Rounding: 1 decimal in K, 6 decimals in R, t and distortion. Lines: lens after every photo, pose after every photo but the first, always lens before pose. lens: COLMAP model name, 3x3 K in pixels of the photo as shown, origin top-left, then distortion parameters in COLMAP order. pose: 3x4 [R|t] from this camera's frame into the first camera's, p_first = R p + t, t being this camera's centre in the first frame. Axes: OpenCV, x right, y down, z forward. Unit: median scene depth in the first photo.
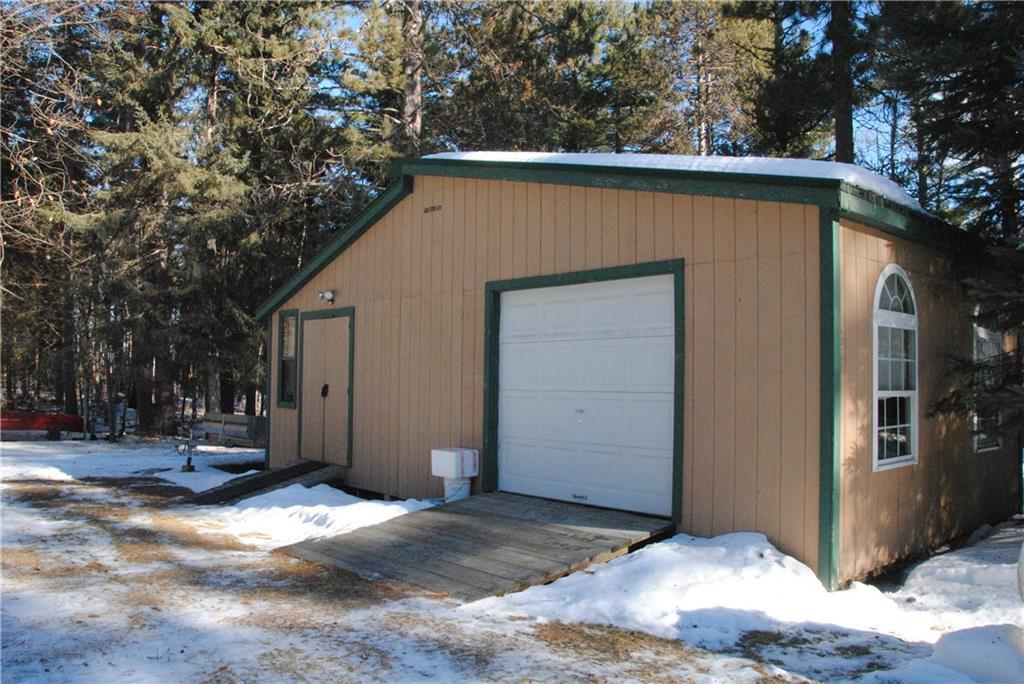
lens RADIAL K [[803.3, 0, 510.3], [0, 803.3, 346.6], [0, 0, 1]] dist [-0.157860, 0.116337]
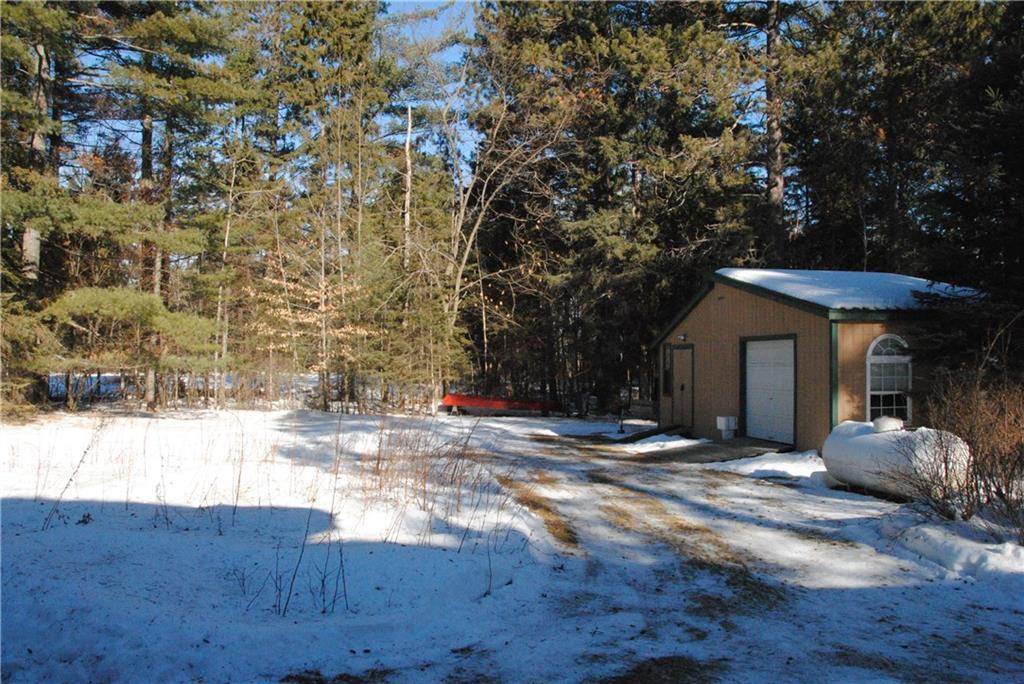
lens RADIAL K [[803.3, 0, 513.1], [0, 803.3, 345.2], [0, 0, 1]] dist [-0.157860, 0.116337]
pose [[0.847580, -0.022269, -0.530200, 0.354675], [0.028966, 0.999571, 0.004322, -0.053142], [0.529876, -0.019022, 0.847862, -0.669473]]
